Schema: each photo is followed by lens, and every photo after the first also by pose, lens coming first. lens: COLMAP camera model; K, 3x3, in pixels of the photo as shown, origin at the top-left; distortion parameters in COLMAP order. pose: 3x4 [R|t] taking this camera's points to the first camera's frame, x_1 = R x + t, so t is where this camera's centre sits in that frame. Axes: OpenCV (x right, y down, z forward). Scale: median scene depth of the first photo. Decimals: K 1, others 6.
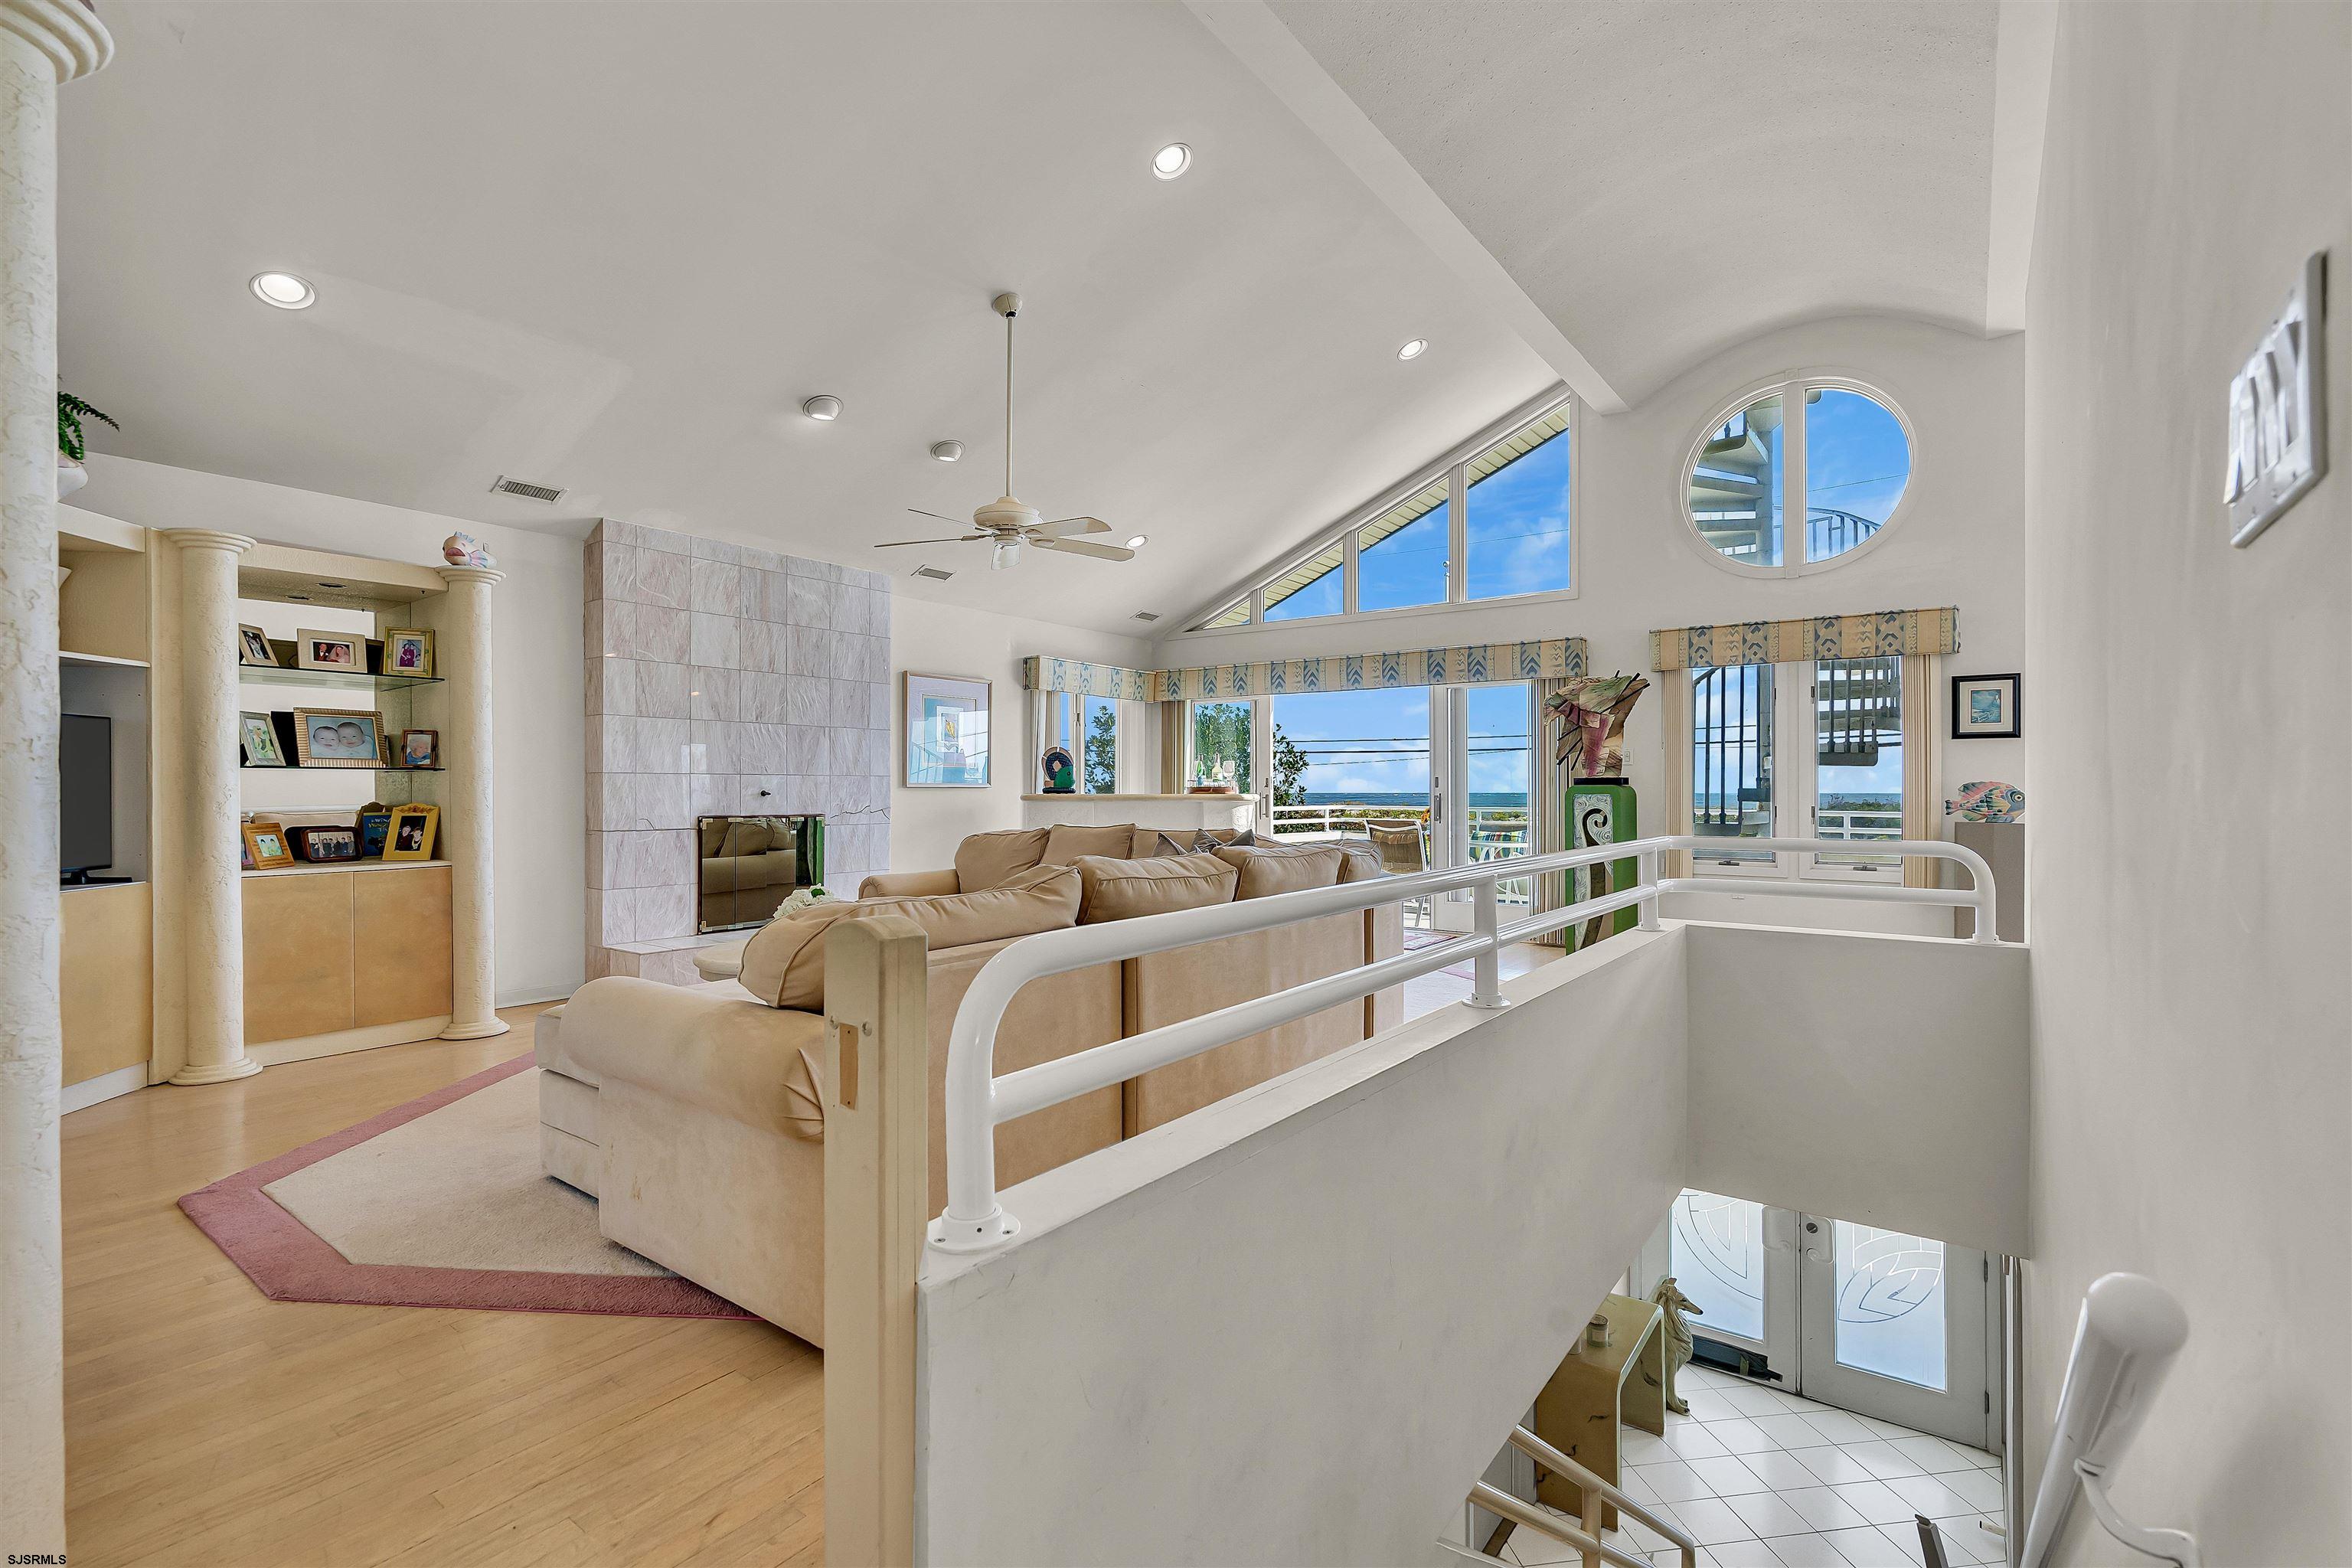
lens RADIAL K [[1066.3, 0, 1175.7], [0, 1066.3, 773.1], [0, 0, 1]] dist [-0.001818, 0.000262]
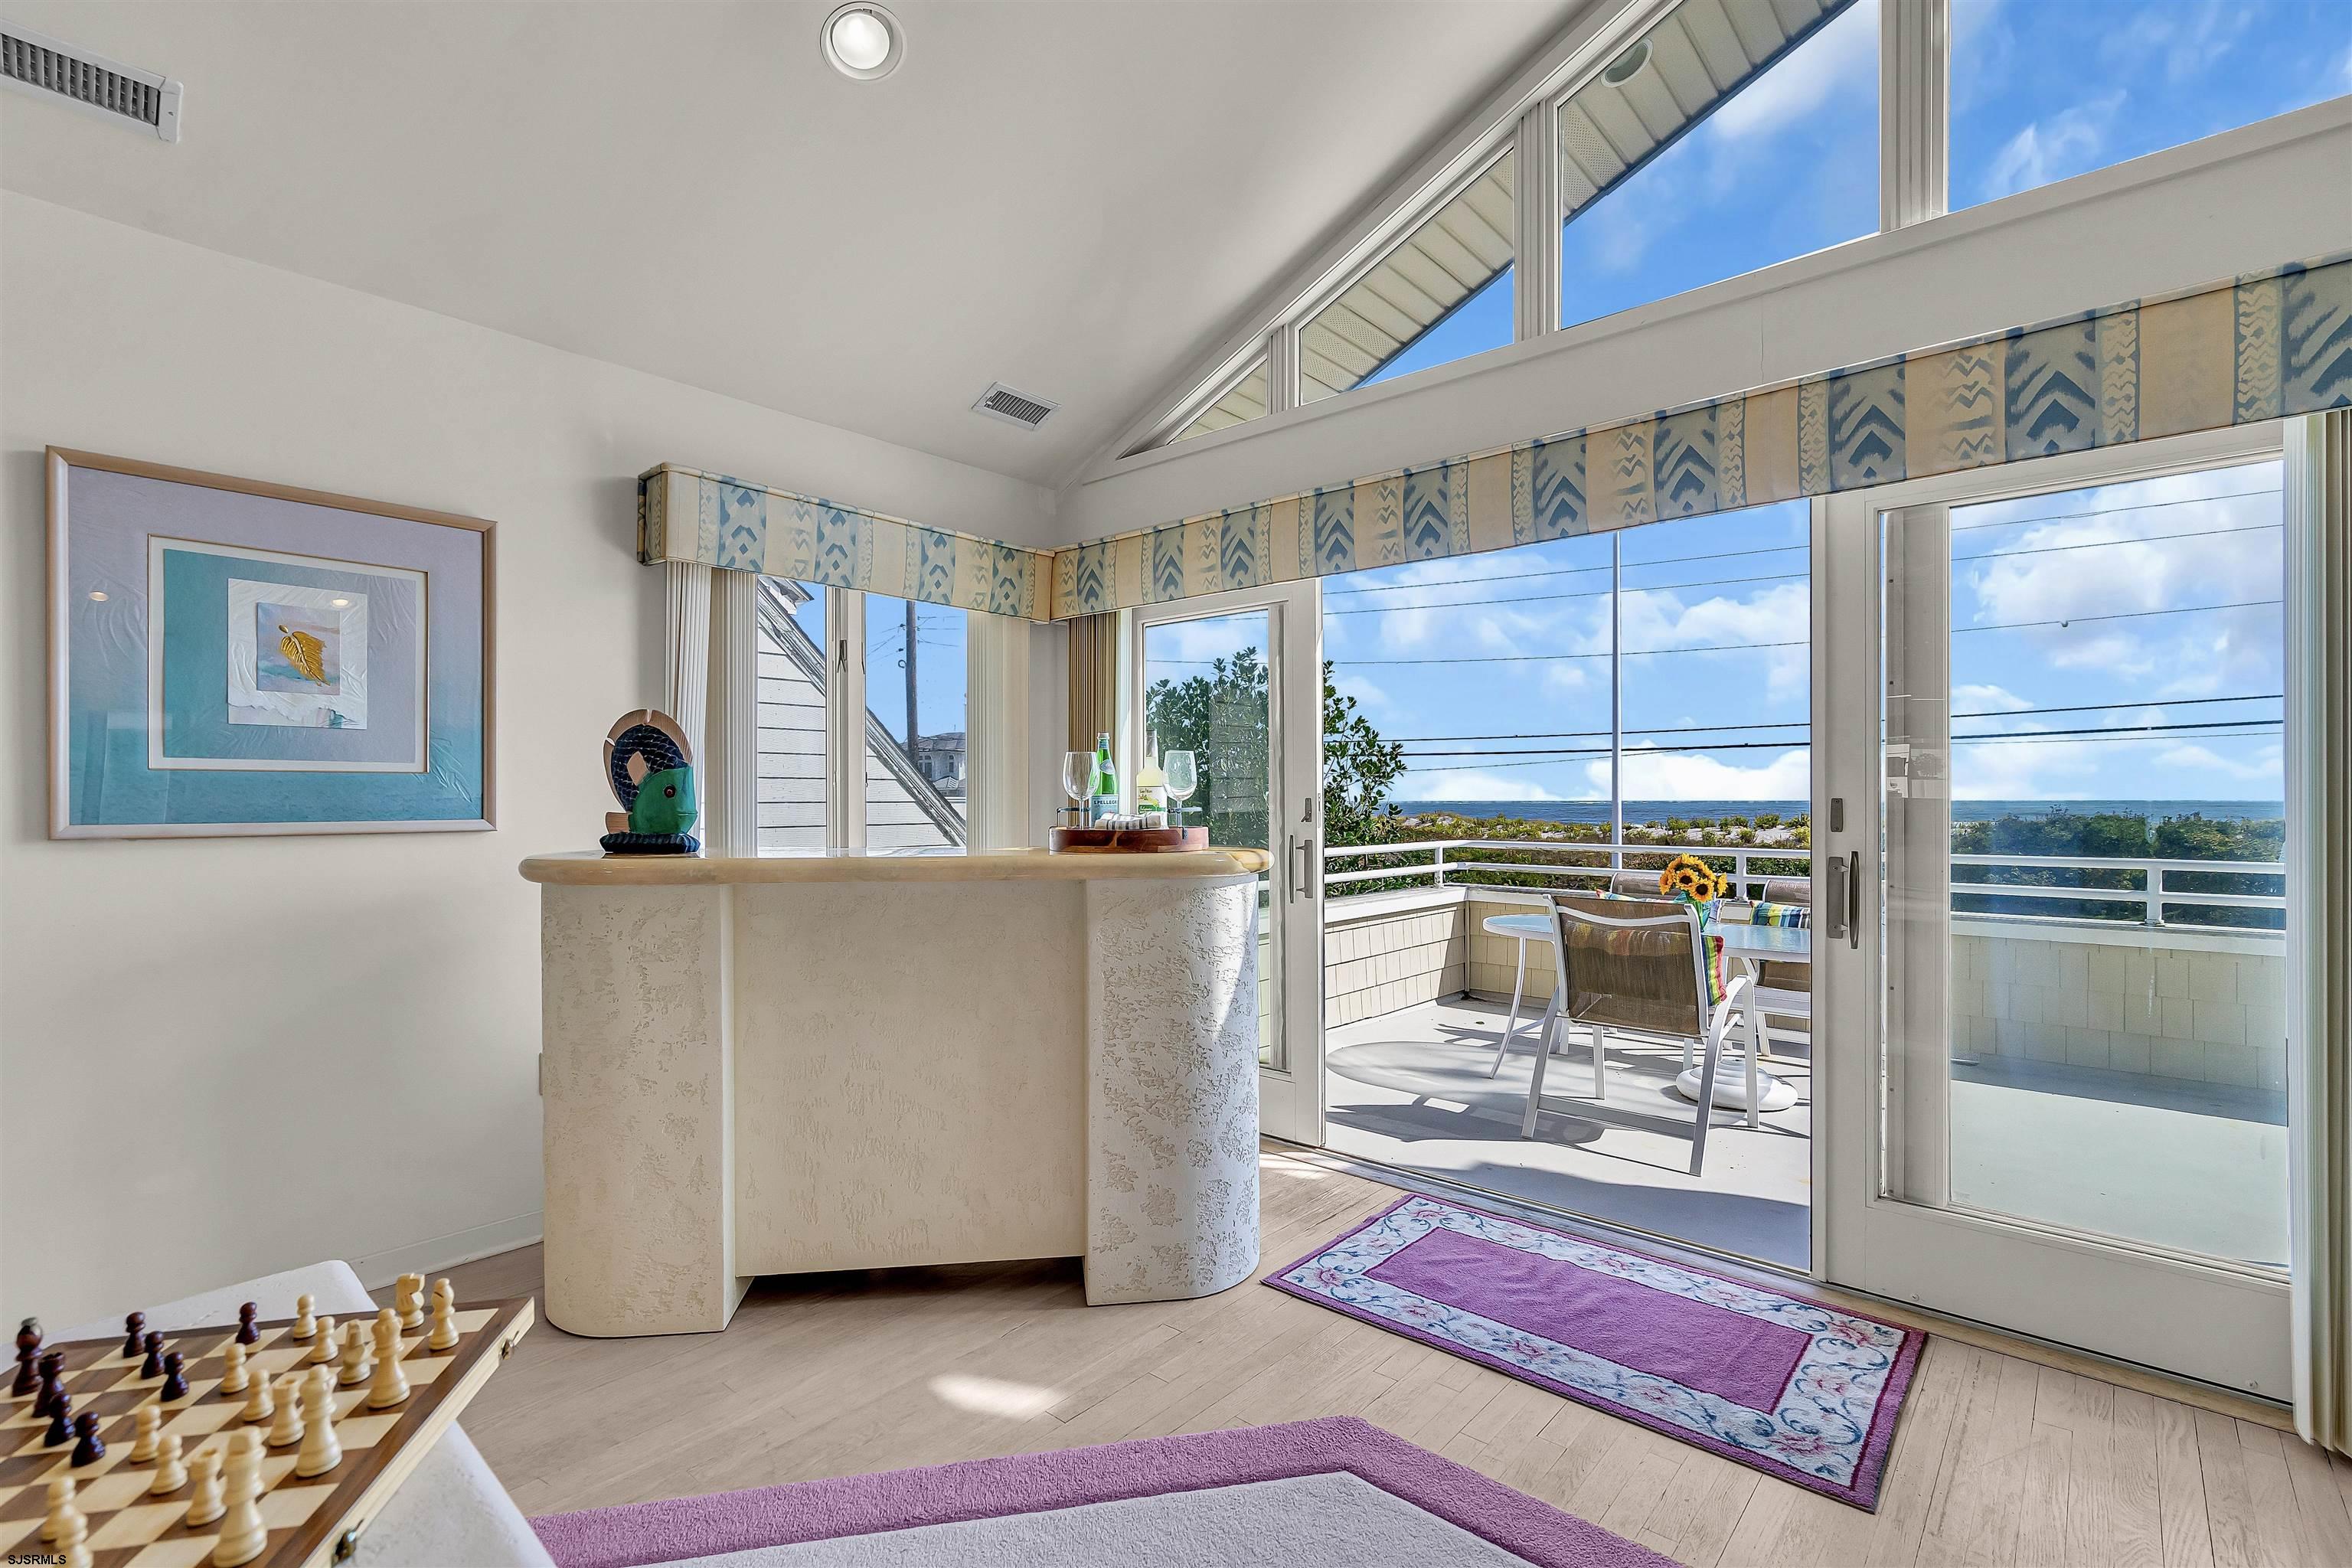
lens RADIAL K [[1064.7, 0, 1174.3], [0, 1064.7, 798.8], [0, 0, 1]] dist [-0.002068, 0.000342]
pose [[0.996655, -0.002266, -0.081692, 0.086228], [0.003555, 0.999871, 0.015638, -0.002035], [0.081646, -0.015876, 0.996535, 0.761588]]
